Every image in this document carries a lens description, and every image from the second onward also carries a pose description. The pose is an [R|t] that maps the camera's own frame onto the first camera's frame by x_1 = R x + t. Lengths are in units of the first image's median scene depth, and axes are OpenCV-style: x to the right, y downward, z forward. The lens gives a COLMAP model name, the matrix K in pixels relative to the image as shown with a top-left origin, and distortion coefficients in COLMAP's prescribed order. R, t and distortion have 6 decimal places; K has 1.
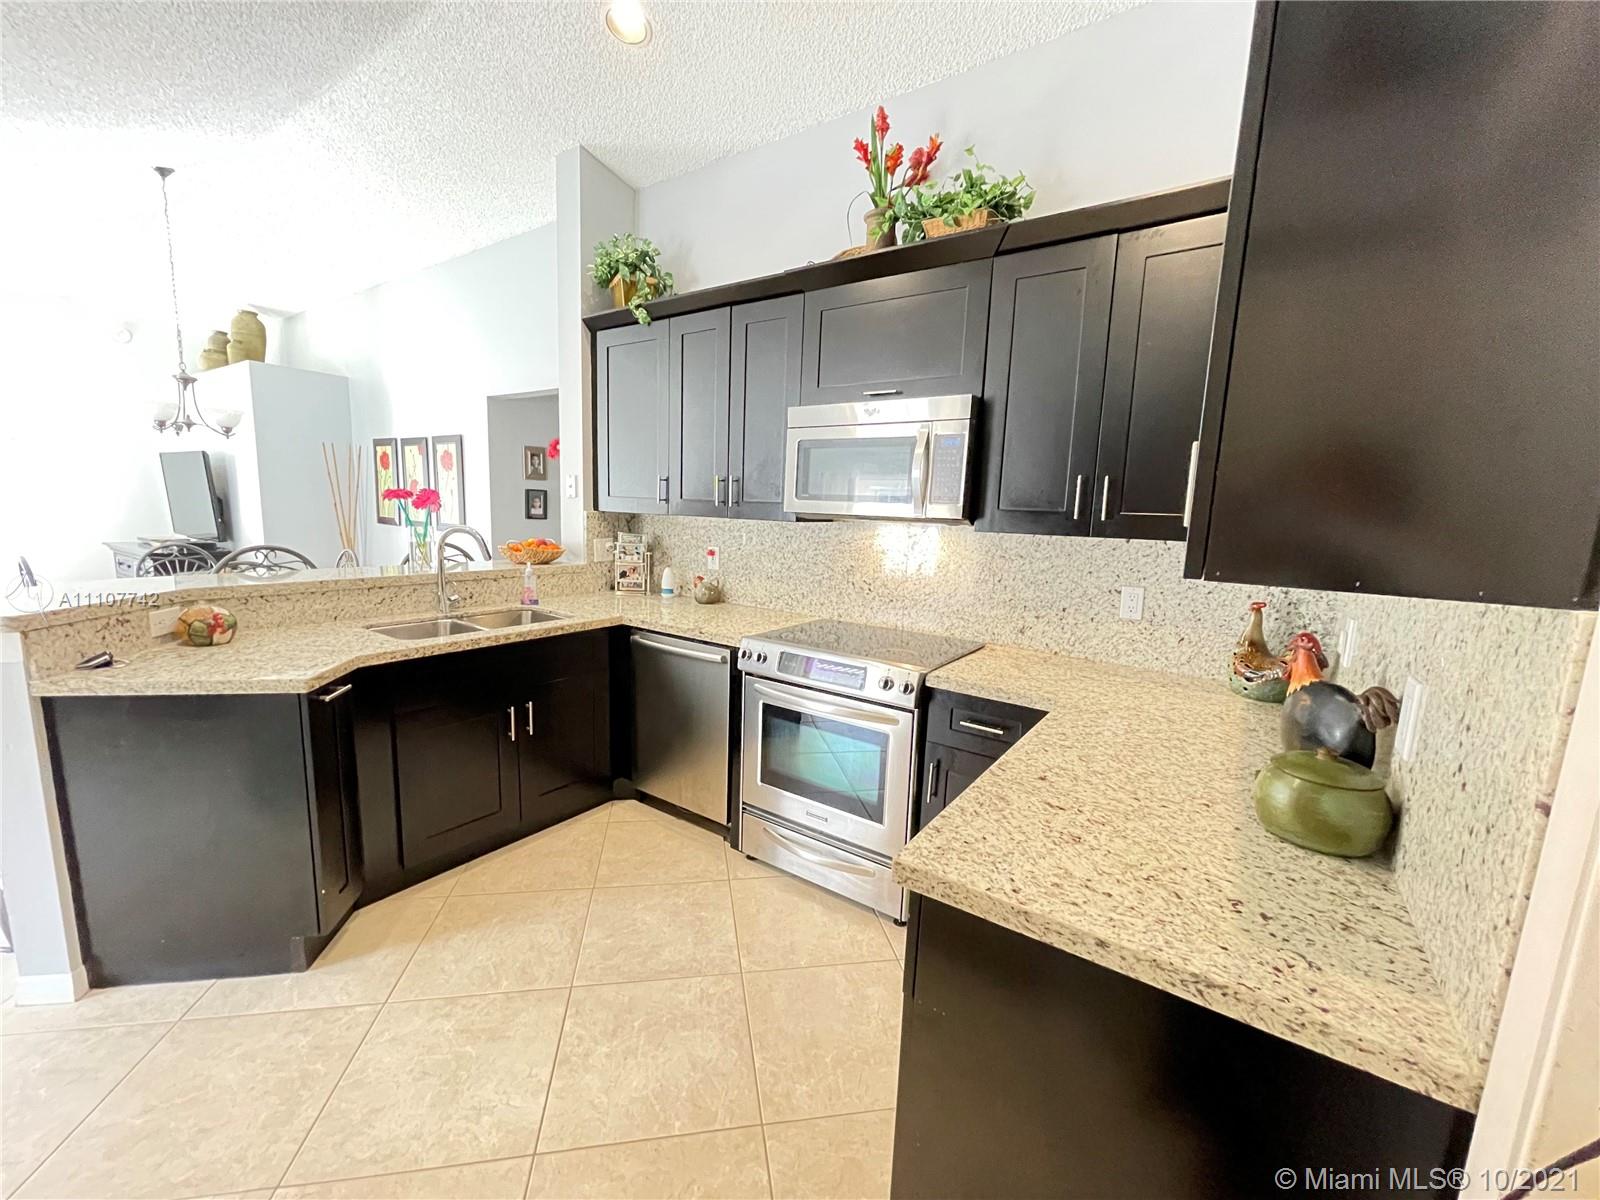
lens RADIAL K [[645.1, 0, 785.4], [0, 645.1, 604.7], [0, 0, 1]] dist [-0.000327, -0.000362]
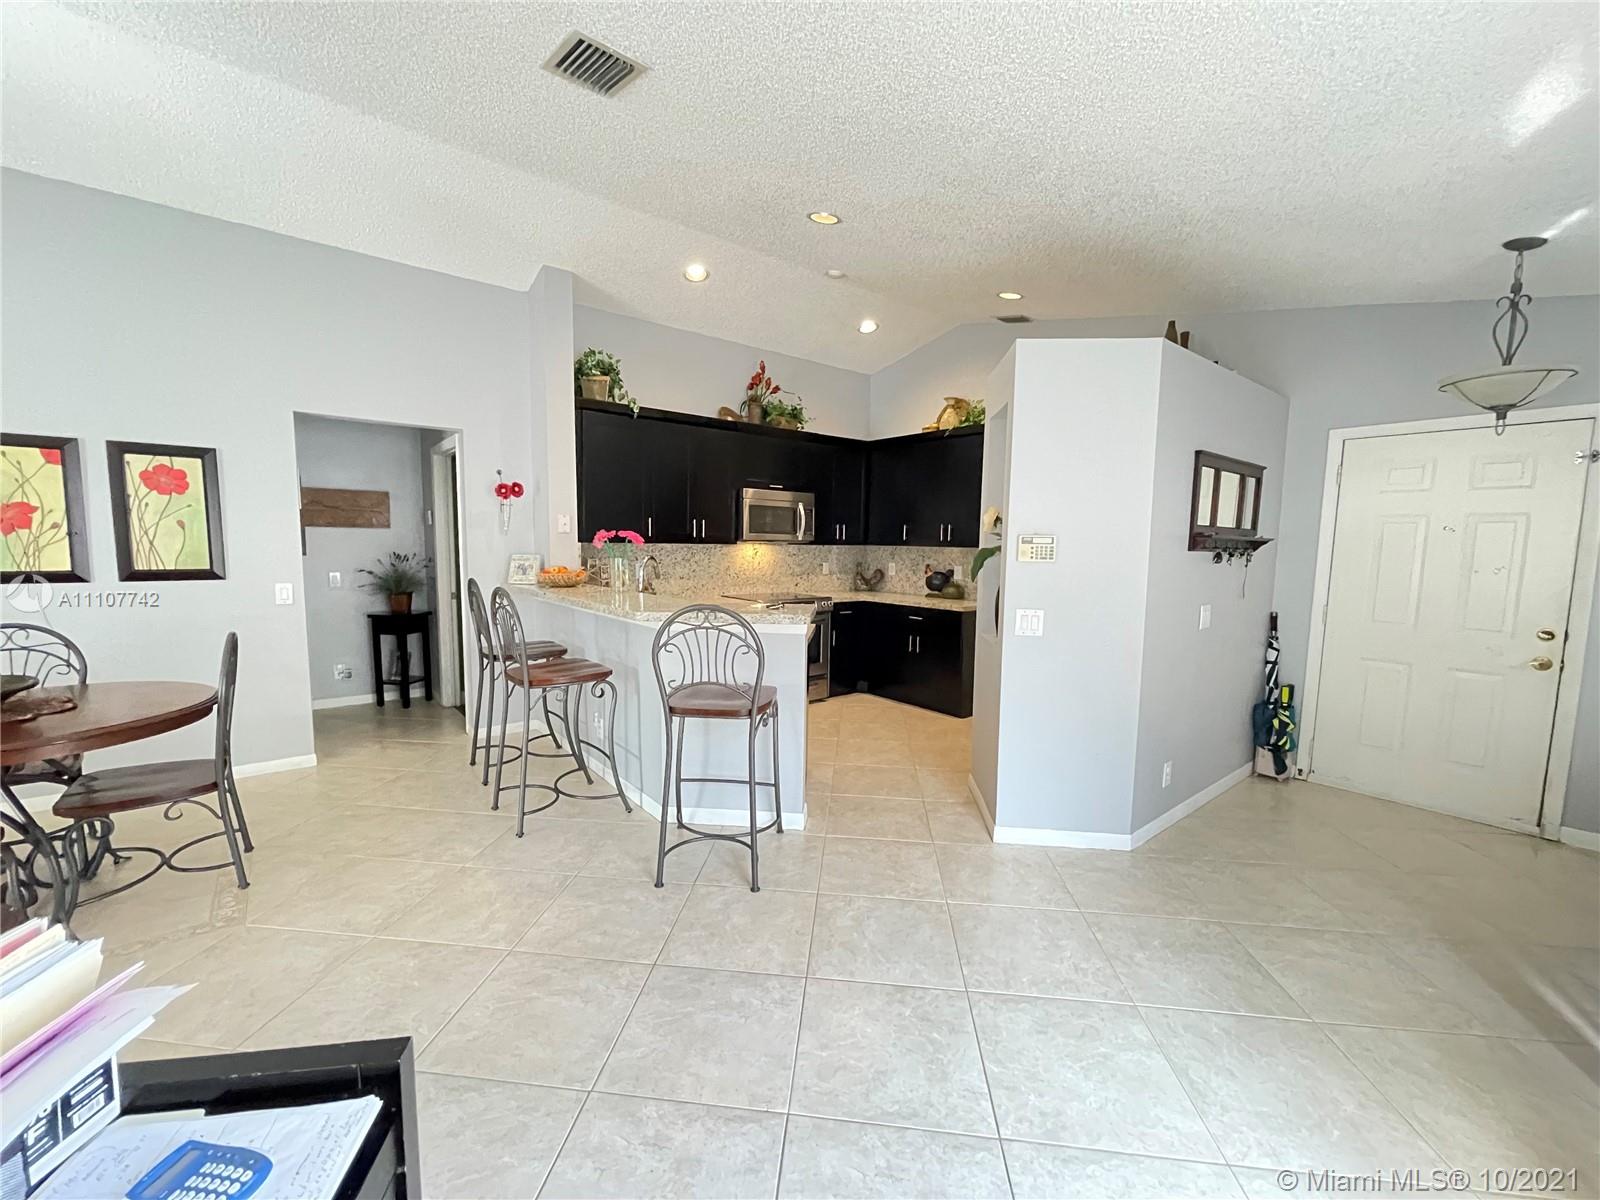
lens RADIAL K [[645.1, 0, 793.4], [0, 645.1, 607.1], [0, 0, 1]] dist [-0.000327, -0.000362]
pose [[0.273166, -0.126650, 0.953593, -1.782963], [0.143342, 0.985587, 0.089837, -0.088429], [-0.951227, 0.112149, 0.287383, 0.280091]]
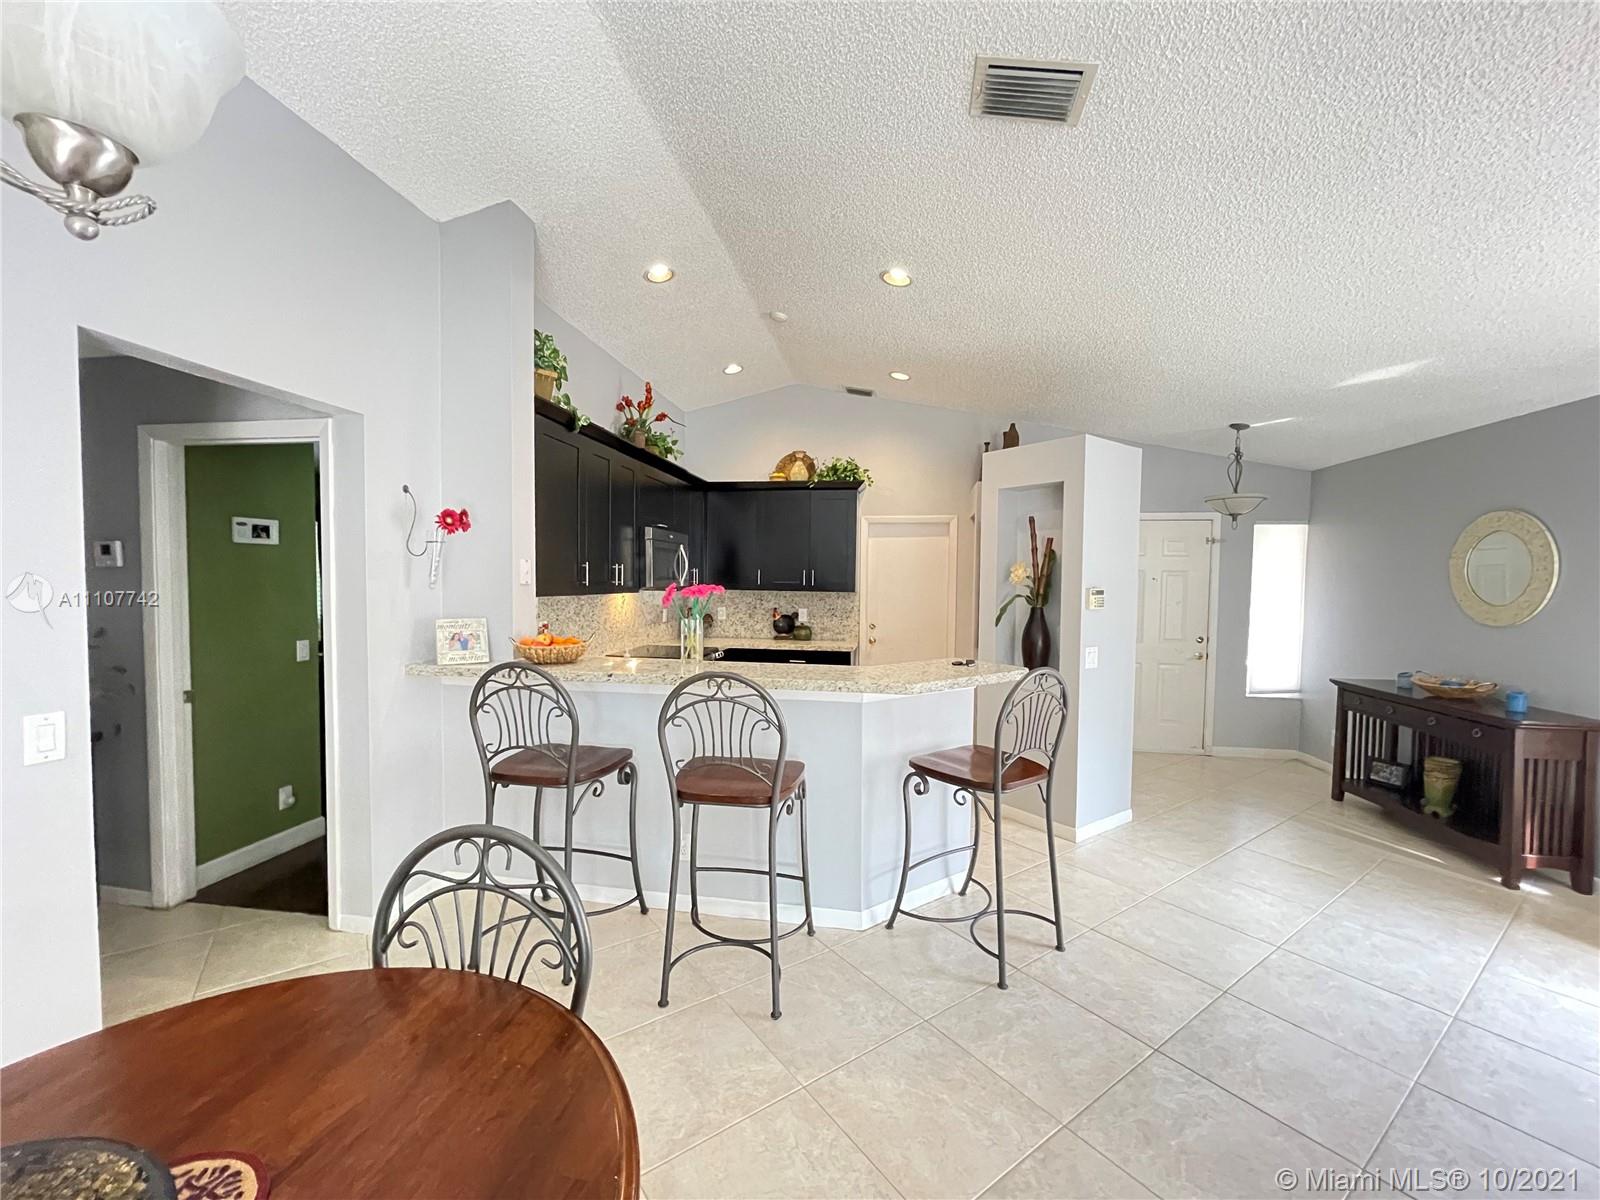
lens RADIAL K [[645.1, 0, 789.8], [0, 645.1, 605.5], [0, 0, 1]] dist [-0.000327, -0.000362]
pose [[-0.434826, -0.074619, 0.897418, -1.588522], [0.112630, 0.984229, 0.136410, -0.269734], [-0.893443, 0.160391, -0.419564, 1.310405]]
